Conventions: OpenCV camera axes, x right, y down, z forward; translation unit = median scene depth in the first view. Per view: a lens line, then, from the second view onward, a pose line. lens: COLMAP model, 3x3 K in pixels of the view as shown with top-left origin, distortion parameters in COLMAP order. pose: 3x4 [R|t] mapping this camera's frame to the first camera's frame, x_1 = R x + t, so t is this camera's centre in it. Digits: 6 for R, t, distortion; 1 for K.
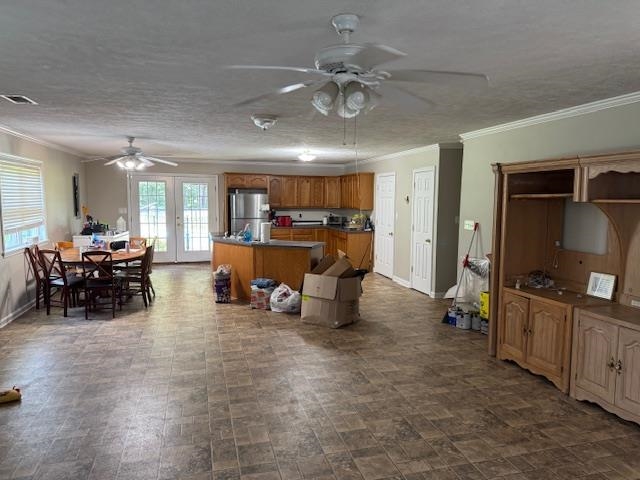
lens RADIAL K [[470.9, 0, 319.1], [0, 470.9, 250.5], [0, 0, 1]] dist [-0.006549, -0.005132]
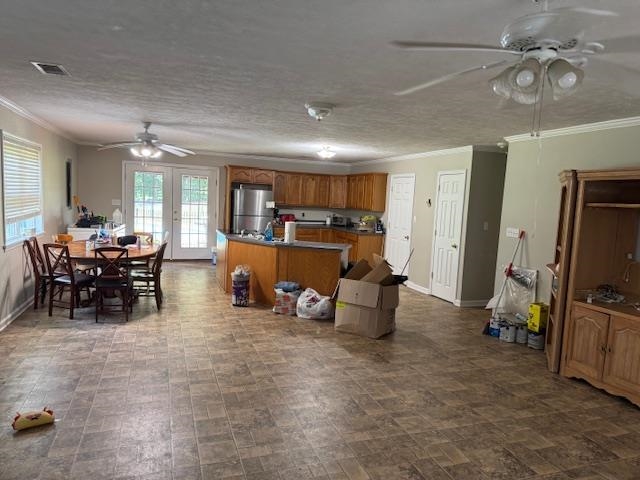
lens RADIAL K [[470.9, 0, 319.1], [0, 470.9, 250.5], [0, 0, 1]] dist [-0.006549, -0.005132]
pose [[0.996771, 0.032414, 0.073465, -0.134553], [-0.032538, 0.999470, 0.000489, -0.004658], [-0.073410, -0.002878, 0.997298, 0.072098]]
